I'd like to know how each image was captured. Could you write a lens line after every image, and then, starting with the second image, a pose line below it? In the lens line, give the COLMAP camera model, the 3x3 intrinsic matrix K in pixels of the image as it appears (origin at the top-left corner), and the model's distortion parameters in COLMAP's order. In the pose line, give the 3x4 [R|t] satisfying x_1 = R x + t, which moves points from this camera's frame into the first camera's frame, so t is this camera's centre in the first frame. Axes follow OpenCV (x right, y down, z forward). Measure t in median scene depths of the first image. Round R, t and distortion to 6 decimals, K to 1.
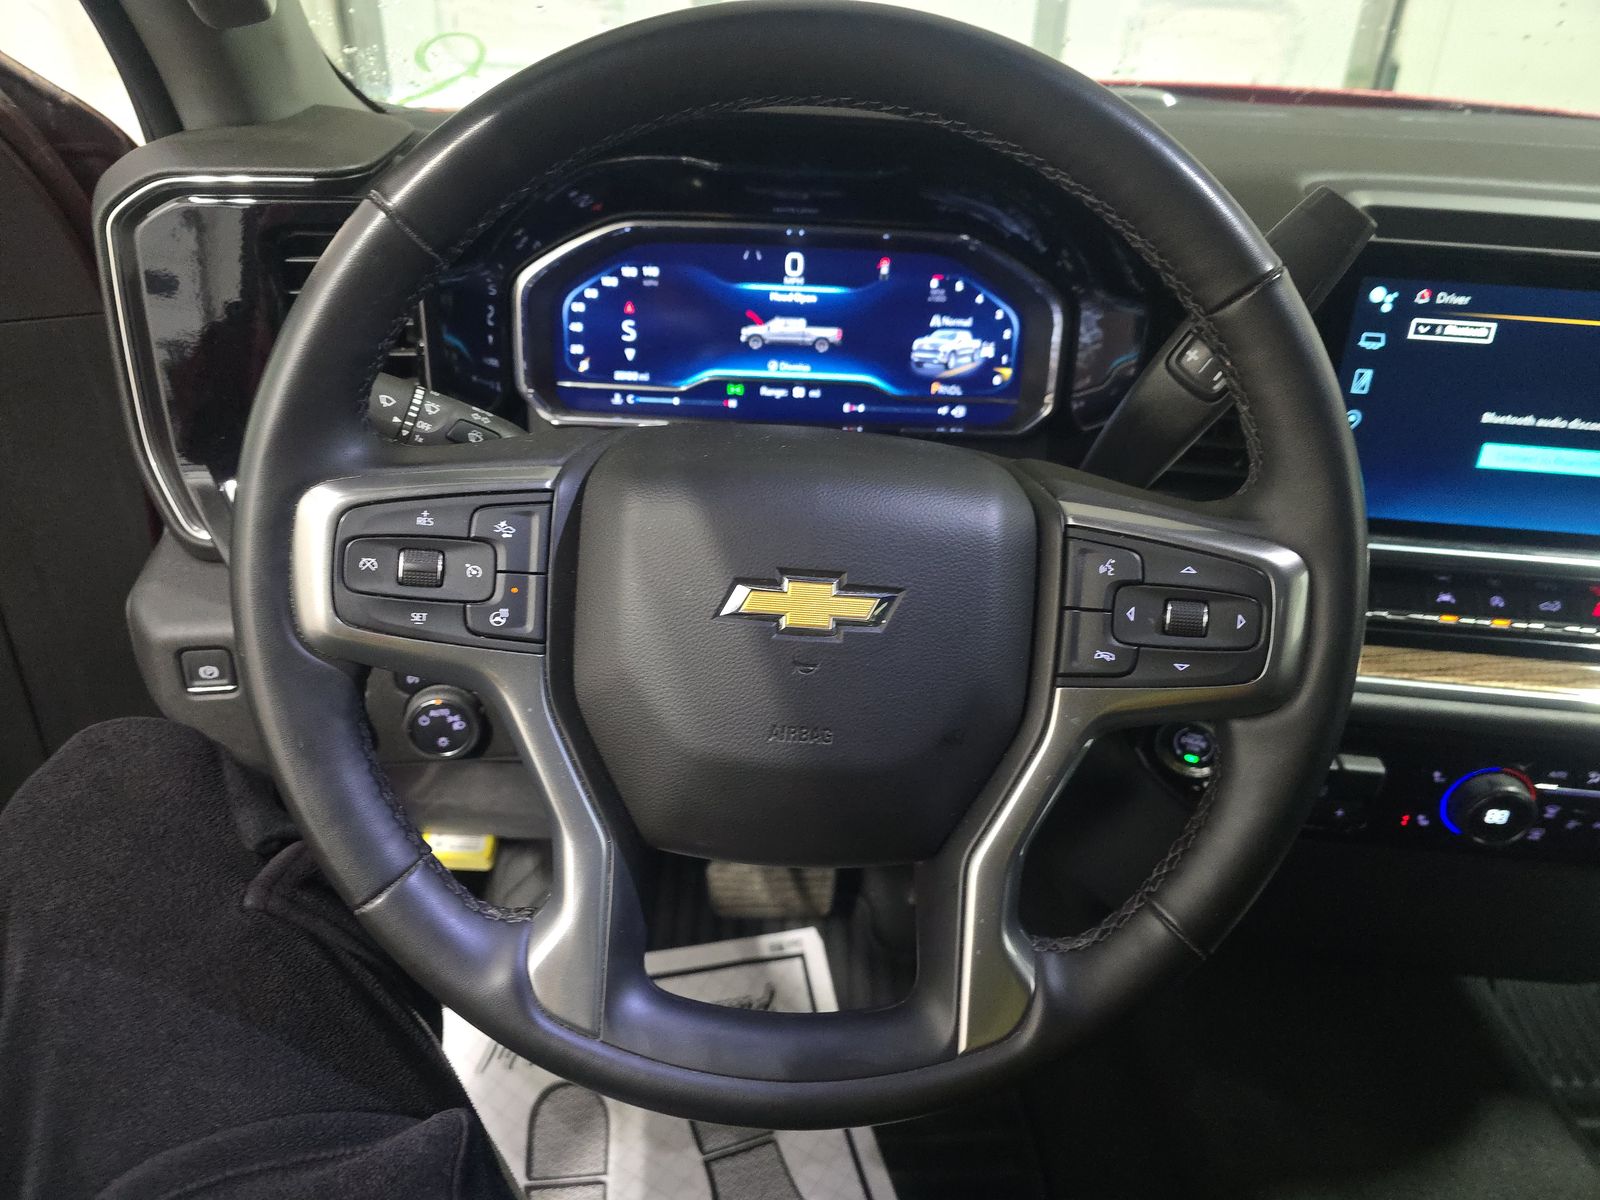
lens RADIAL K [[986.6, 0, 800.0], [0, 986.6, 600.0], [0, 0, 1]] dist [-0.010587, -0.001459]
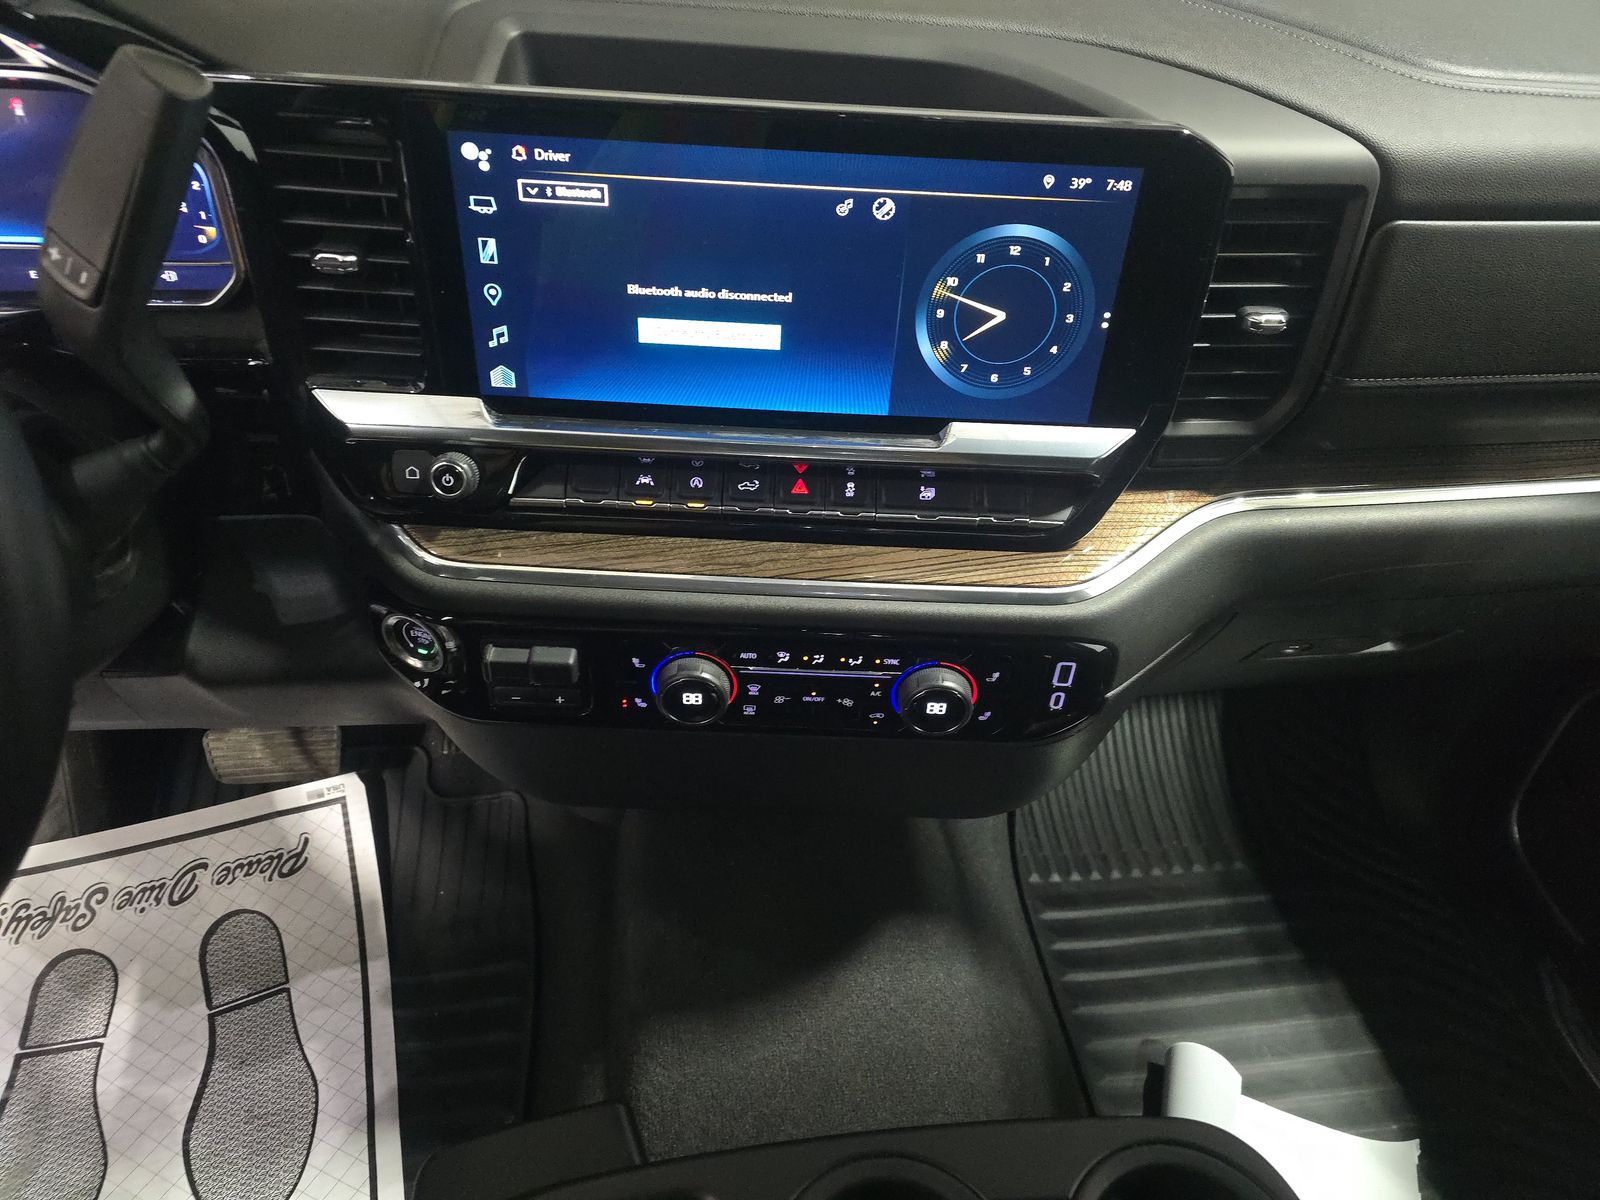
lens RADIAL K [[986.6, 0, 800.0], [0, 986.6, 600.0], [0, 0, 1]] dist [-0.010587, -0.001459]
pose [[0.993124, -0.054780, 0.103461, 0.548232], [0.032082, 0.977283, 0.209495, -0.065931], [-0.112587, -0.204736, 0.972321, 0.018567]]
